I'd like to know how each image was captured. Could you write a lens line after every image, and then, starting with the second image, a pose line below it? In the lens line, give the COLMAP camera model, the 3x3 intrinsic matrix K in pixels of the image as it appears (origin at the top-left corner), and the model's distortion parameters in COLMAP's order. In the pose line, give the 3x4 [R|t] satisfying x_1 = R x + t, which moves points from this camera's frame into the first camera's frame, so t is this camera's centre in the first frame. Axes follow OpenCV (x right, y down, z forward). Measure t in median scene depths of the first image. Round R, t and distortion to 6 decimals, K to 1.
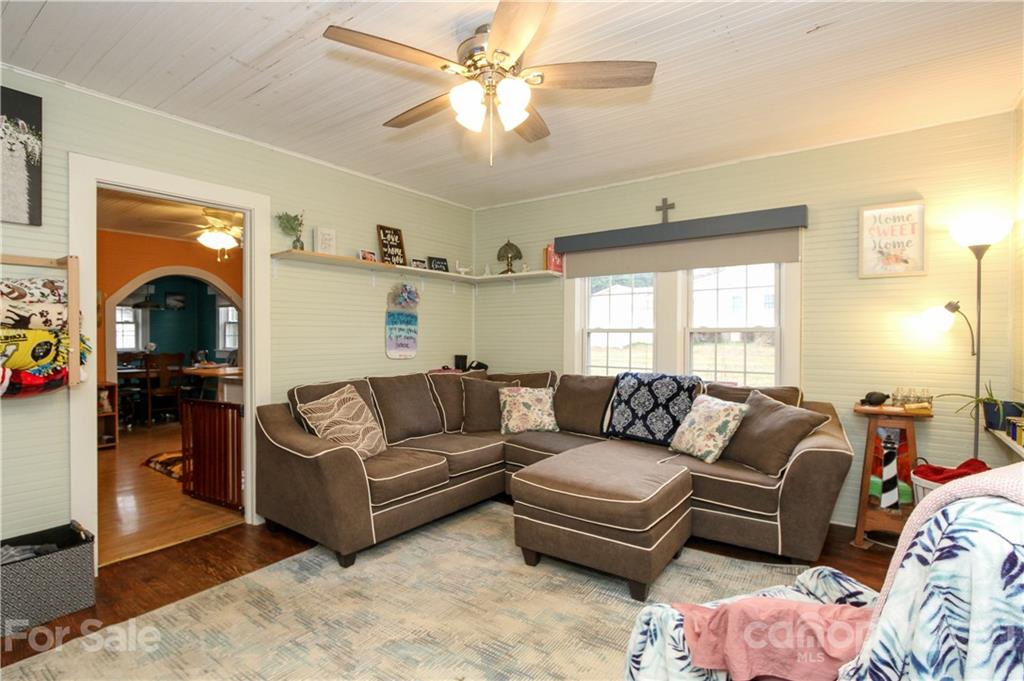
lens RADIAL K [[505.6, 0, 510.6], [0, 505.6, 343.7], [0, 0, 1]] dist [-0.002205, 0.000074]
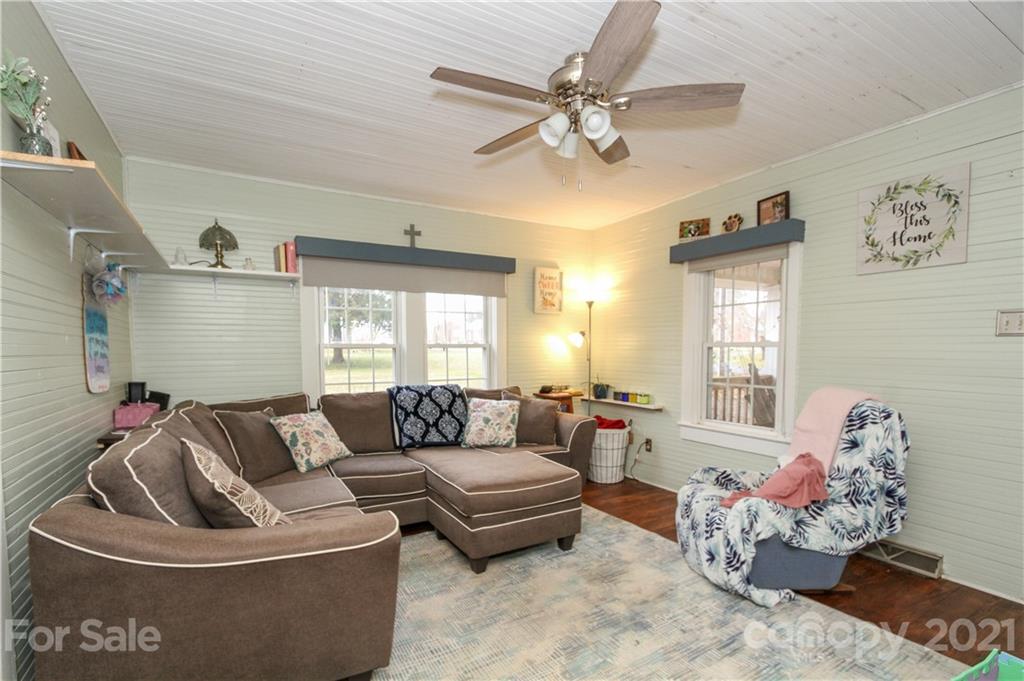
lens RADIAL K [[477.4, 0, 504.0], [0, 477.4, 380.0], [0, 0, 1]] dist [-0.005752, -0.000365]
pose [[0.410925, -0.059397, 0.909732, -0.730434], [0.018119, 0.998210, 0.056990, -0.009827], [-0.911489, -0.006935, 0.411266, 0.505188]]
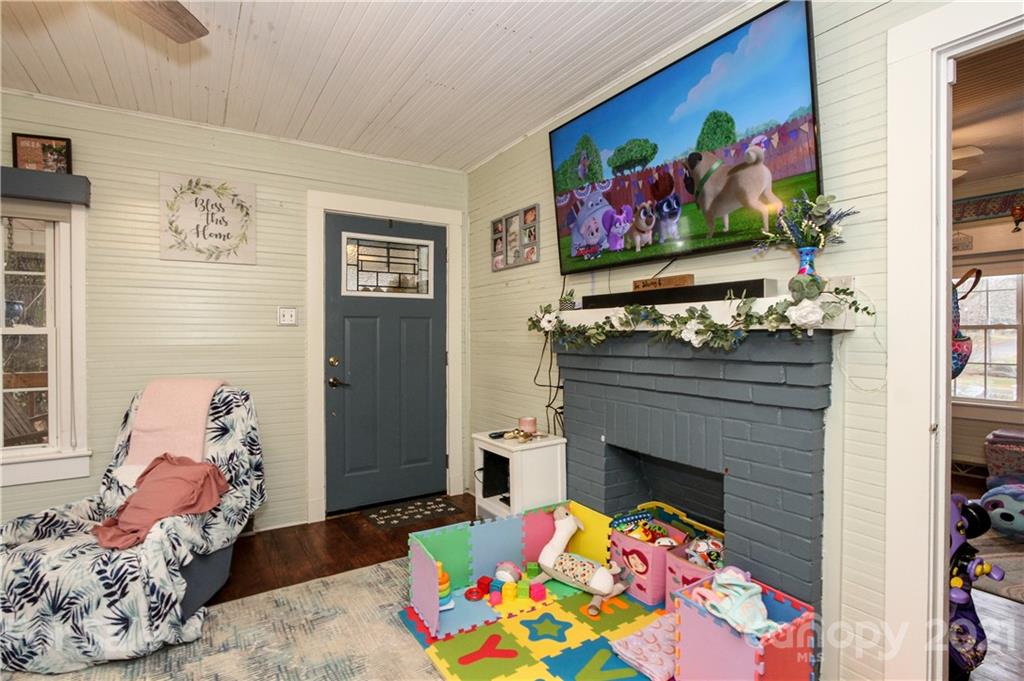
lens RADIAL K [[513.5, 0, 489.5], [0, 513.5, 339.2], [0, 0, 1]] dist [-0.002264, -0.000186]
pose [[-0.917167, 0.001957, 0.398499, -0.534898], [0.014561, 0.999485, 0.028605, -0.018387], [-0.398238, 0.032038, -0.916723, 0.894262]]
